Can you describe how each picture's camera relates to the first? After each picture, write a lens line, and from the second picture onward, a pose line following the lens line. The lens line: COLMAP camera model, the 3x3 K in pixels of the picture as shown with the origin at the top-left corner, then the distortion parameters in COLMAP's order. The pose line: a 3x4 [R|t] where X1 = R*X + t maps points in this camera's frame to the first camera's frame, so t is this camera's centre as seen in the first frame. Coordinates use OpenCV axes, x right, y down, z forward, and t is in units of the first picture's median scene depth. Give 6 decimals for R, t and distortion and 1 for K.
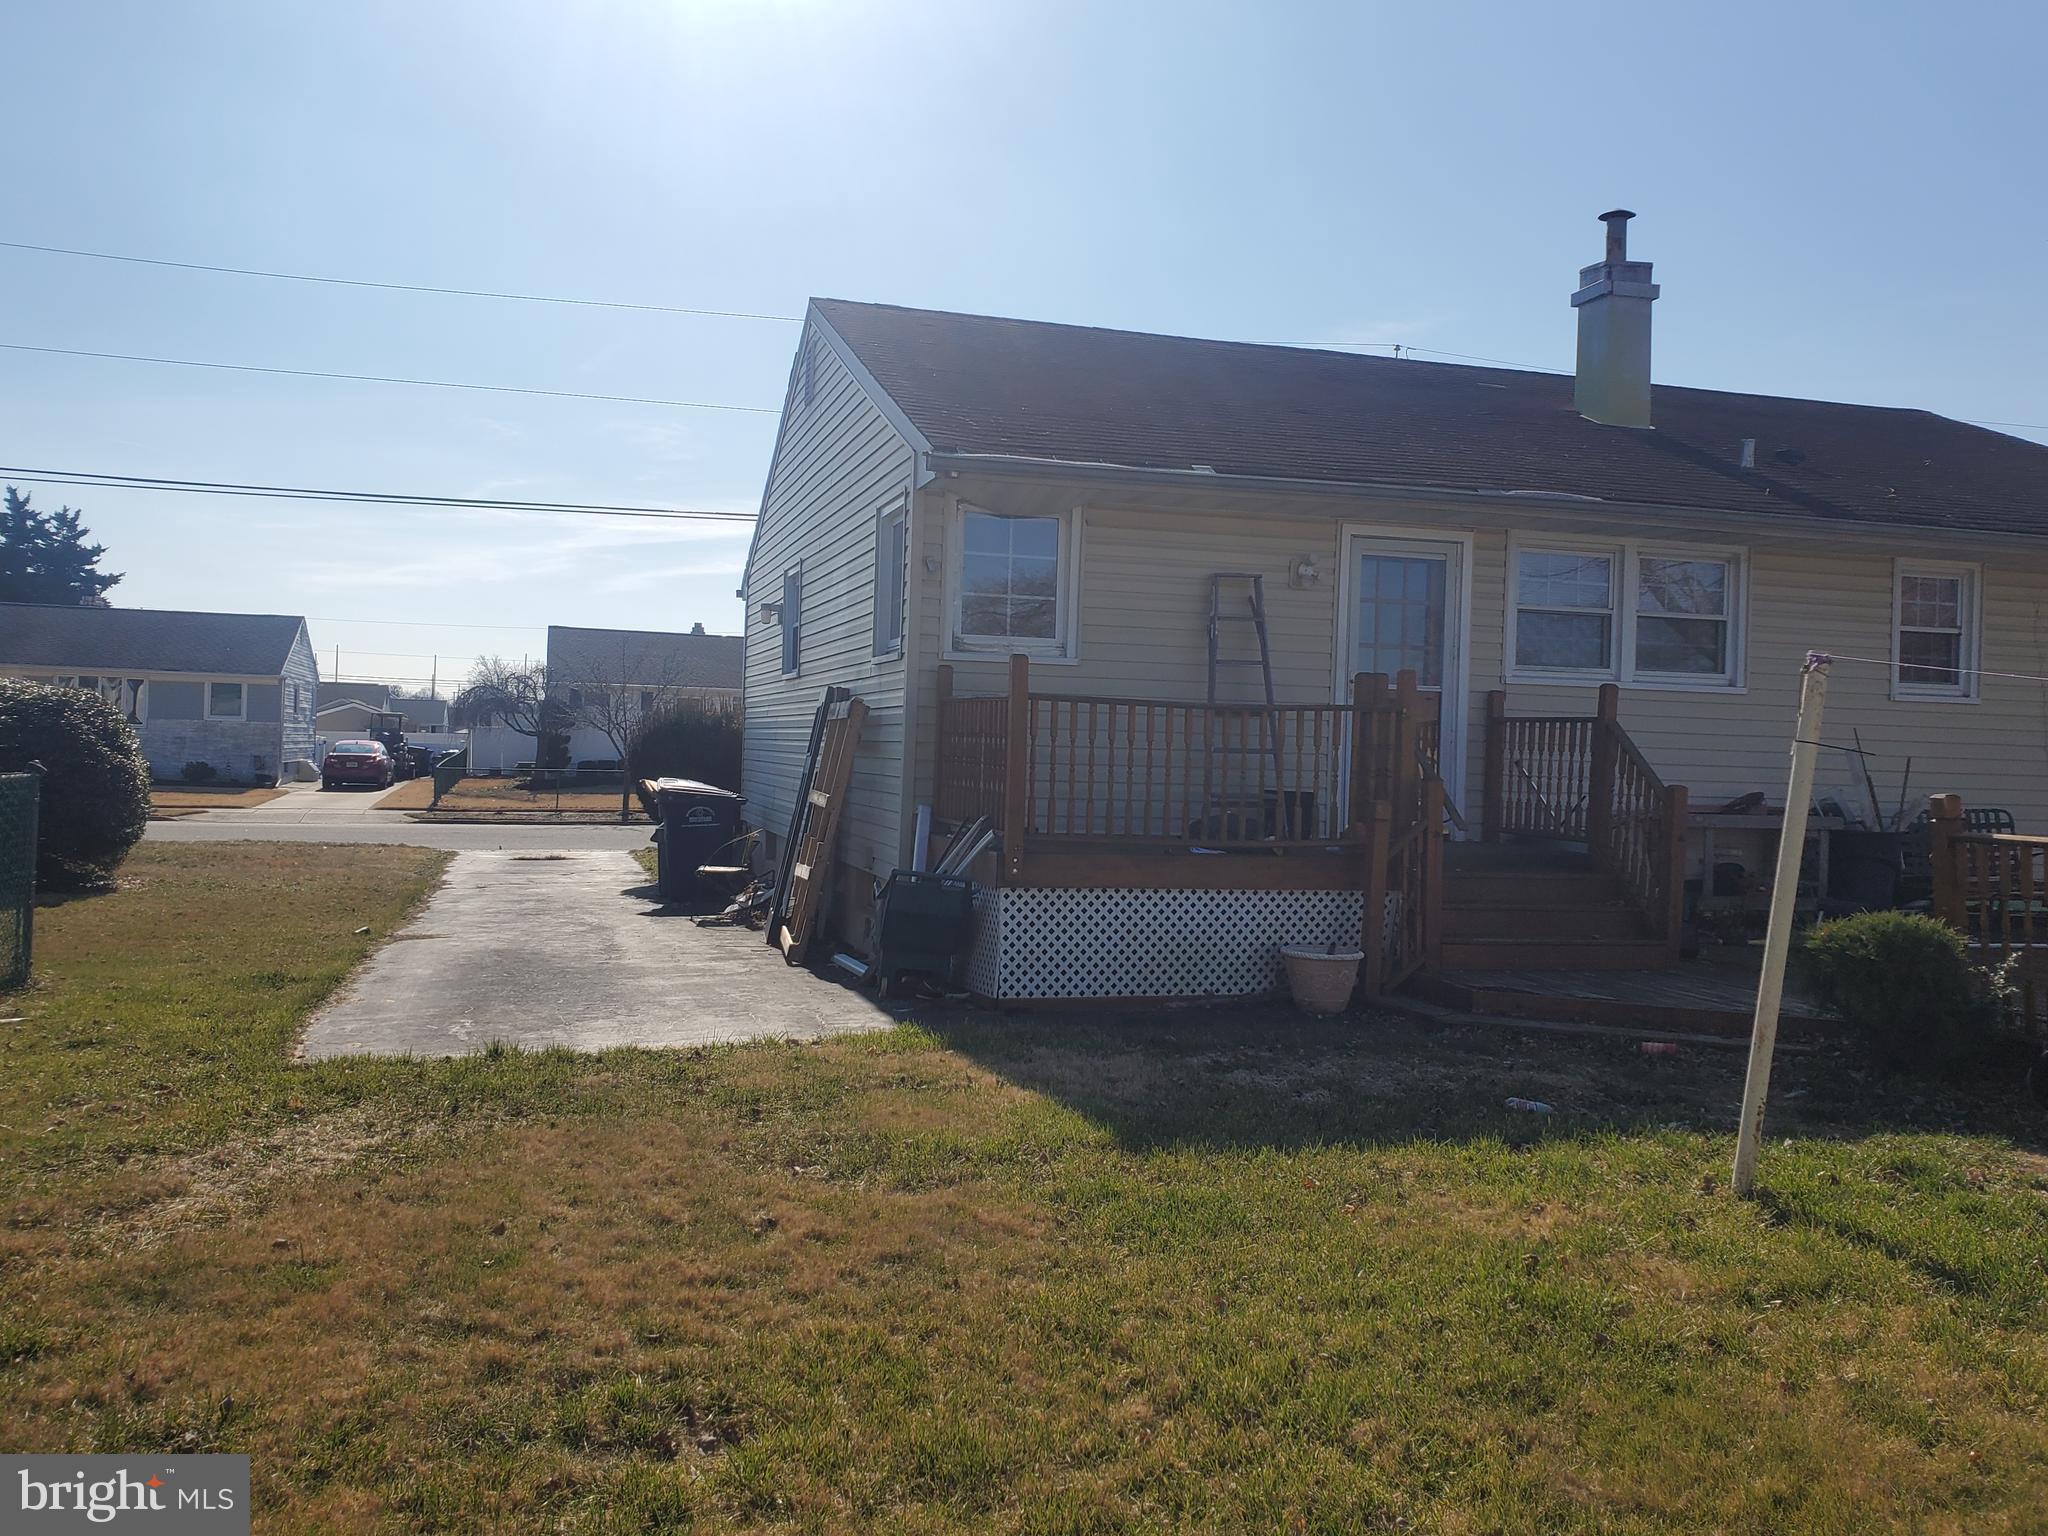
lens RADIAL K [[1547.1, 0, 1008.0], [0, 1547.1, 754.4], [0, 0, 1]] dist [0.200311, -0.342259]
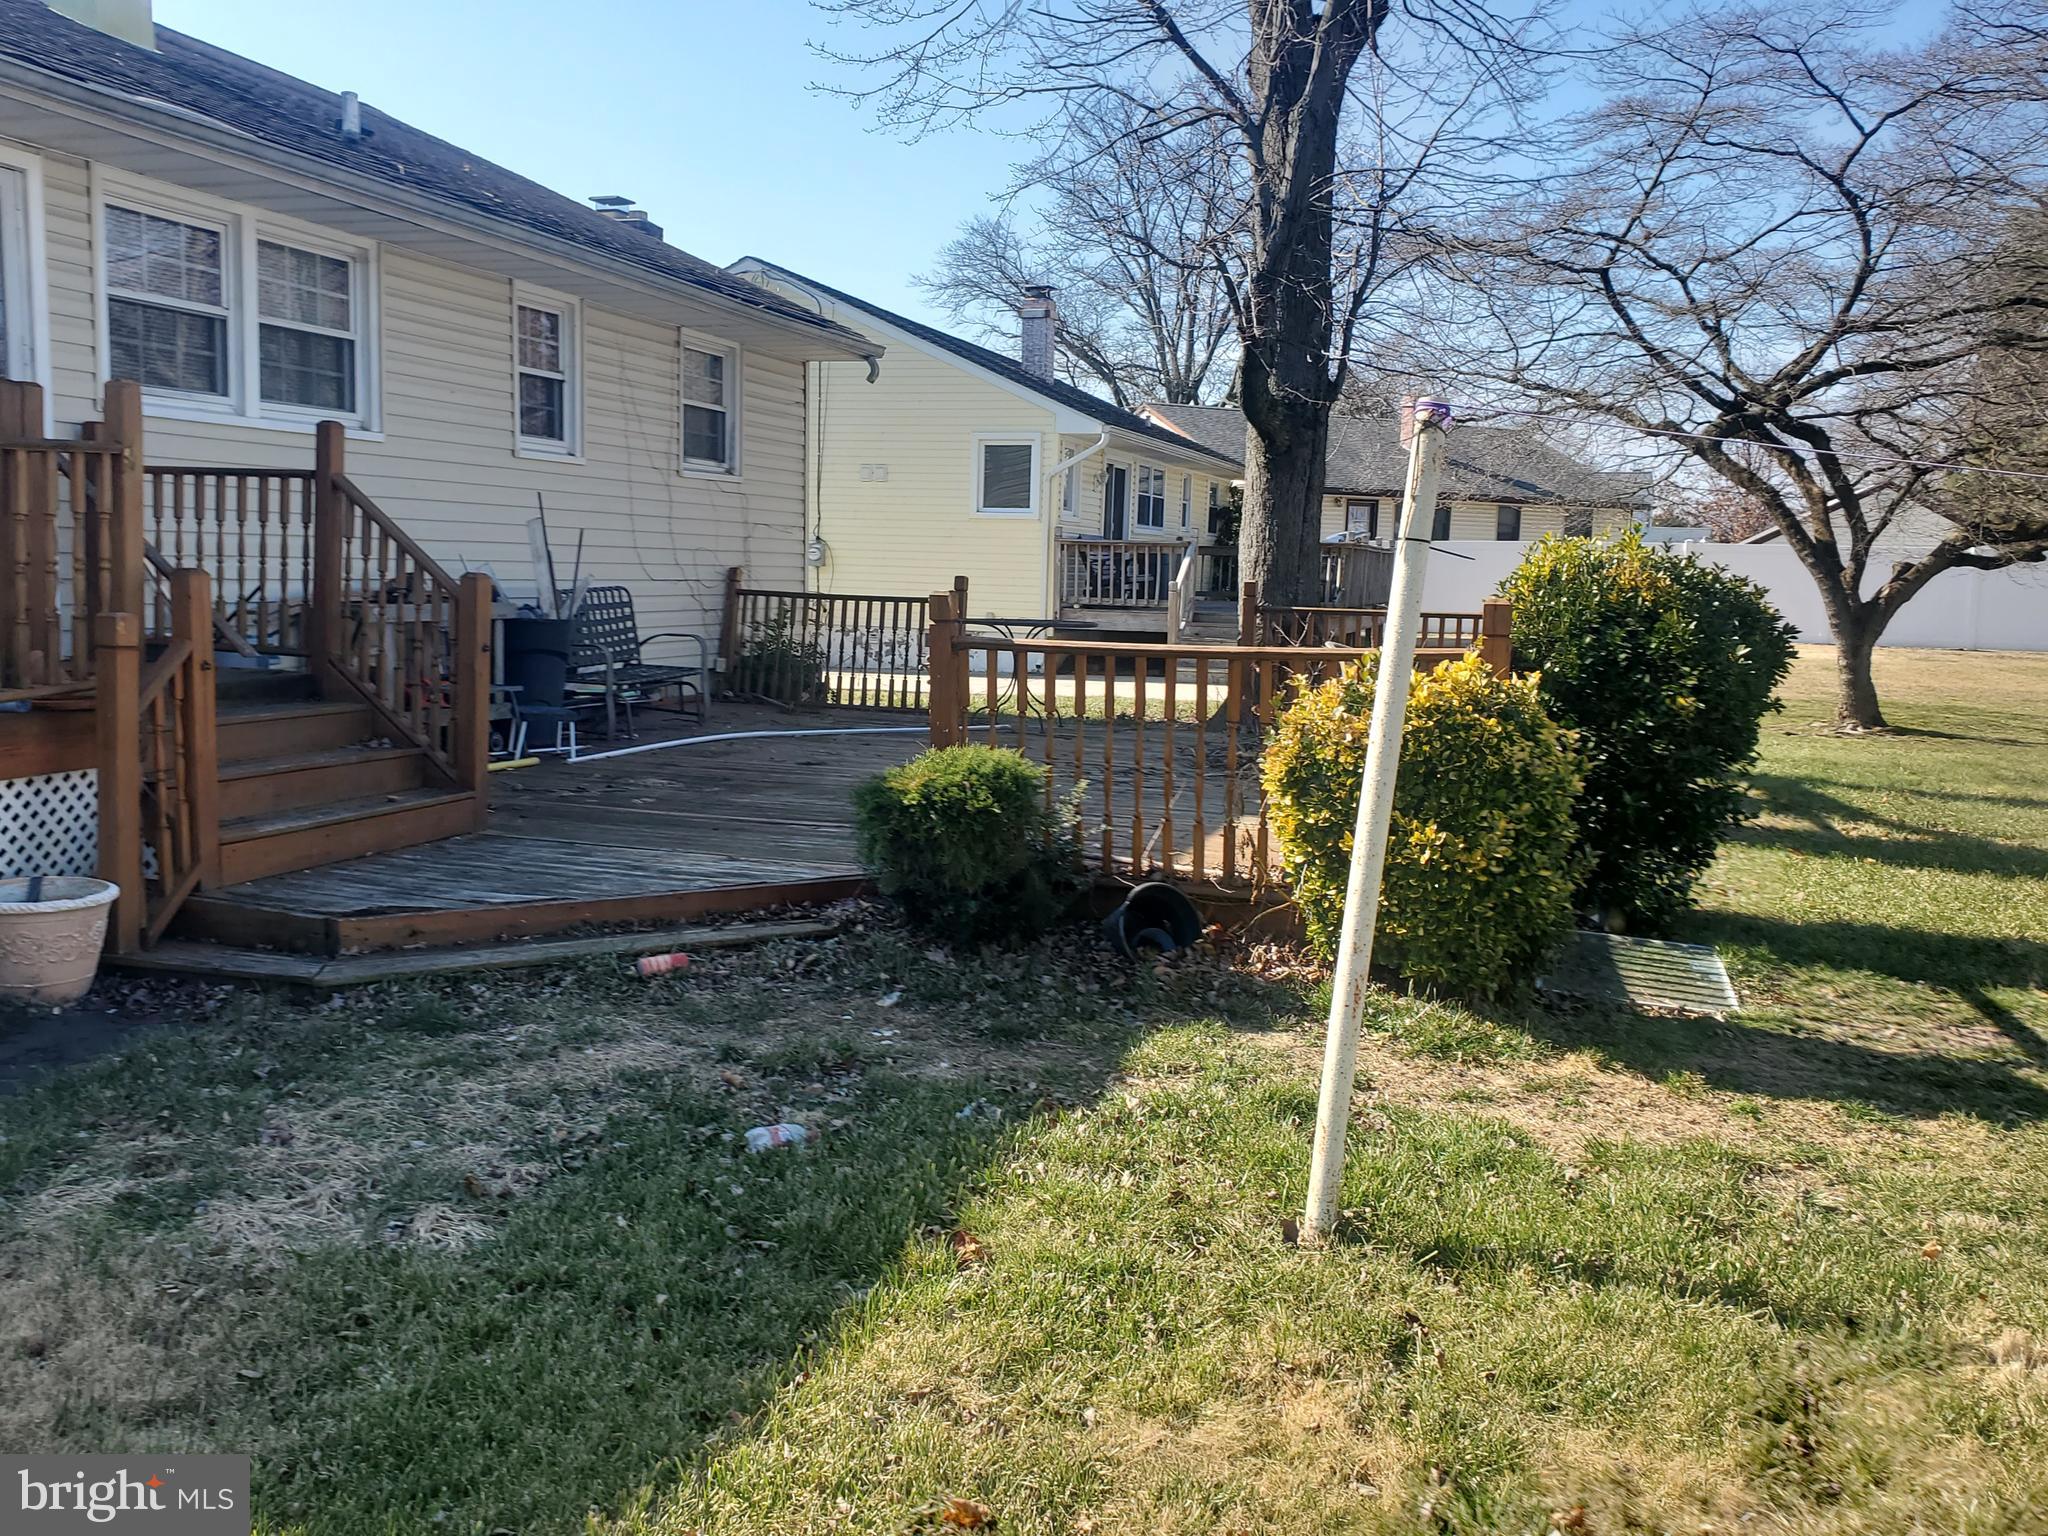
lens RADIAL K [[1746.6, 0, 872.3], [0, 1746.6, 769.7], [0, 0, 1]] dist [0.003638, -0.002246]
pose [[0.581167, -0.111171, 0.806155, -0.102512], [-0.011983, 0.989348, 0.145073, -0.007802], [-0.813696, -0.093972, 0.573644, 0.366918]]
